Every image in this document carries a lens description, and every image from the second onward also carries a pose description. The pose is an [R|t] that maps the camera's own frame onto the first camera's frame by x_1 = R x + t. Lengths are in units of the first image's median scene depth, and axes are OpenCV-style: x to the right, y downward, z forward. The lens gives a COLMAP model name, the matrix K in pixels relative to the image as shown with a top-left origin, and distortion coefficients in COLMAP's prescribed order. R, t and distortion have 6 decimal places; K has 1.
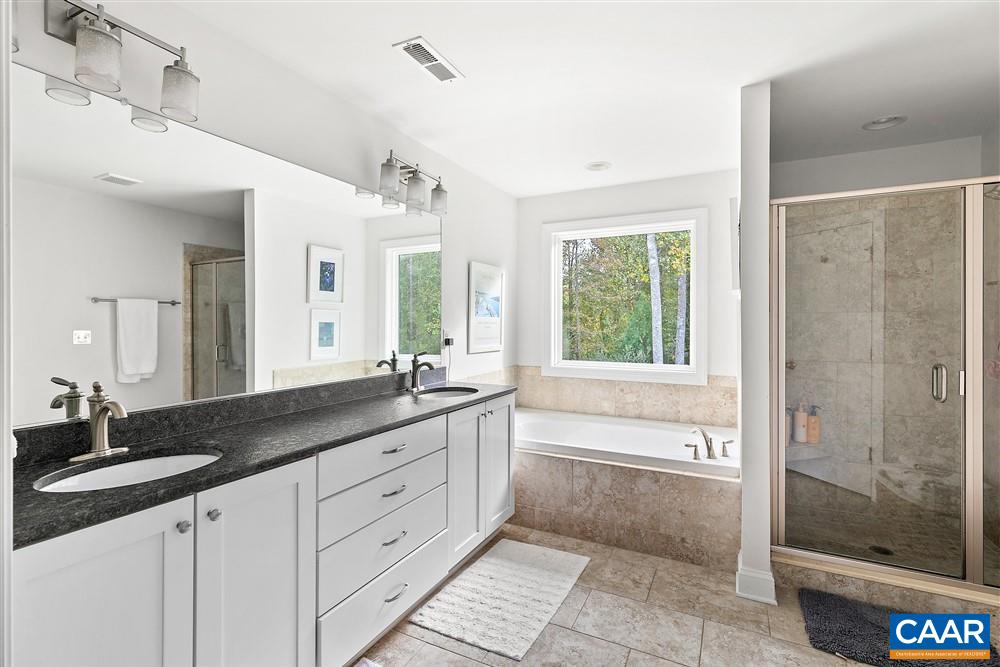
lens RADIAL K [[454.1, 0, 500.0], [0, 454.1, 333.5], [0, 0, 1]] dist [-0.004332, -0.000620]
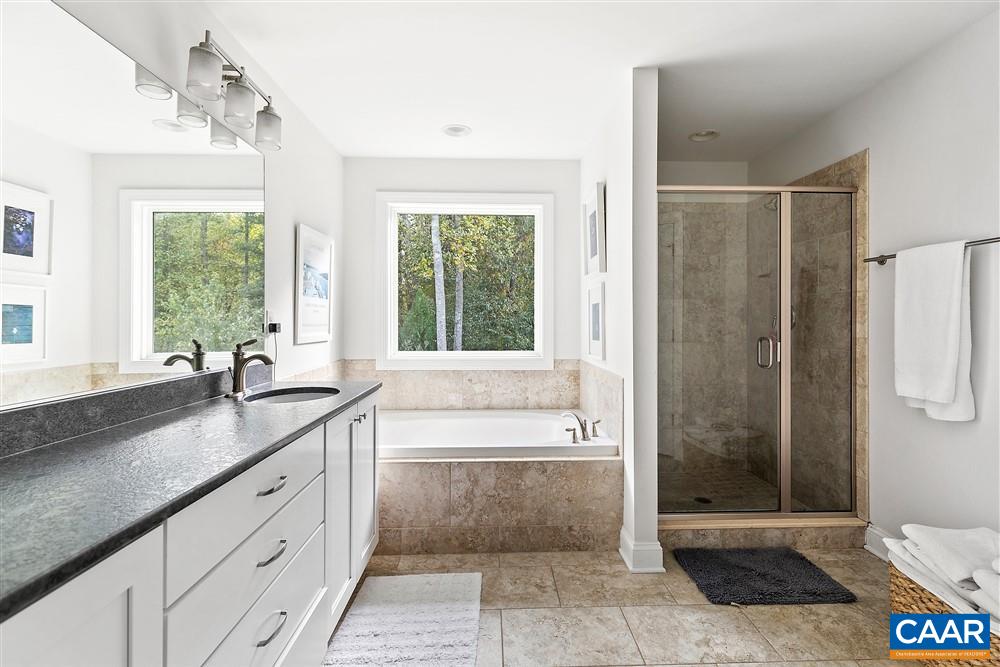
lens RADIAL K [[459.8, 0, 503.6], [0, 459.8, 328.7], [0, 0, 1]] dist [-0.000129, -0.000301]
pose [[0.873308, -0.009452, 0.487076, -0.177994], [0.011617, 0.999932, -0.001424, 0.029182], [-0.487029, 0.006902, 0.873358, 0.198978]]
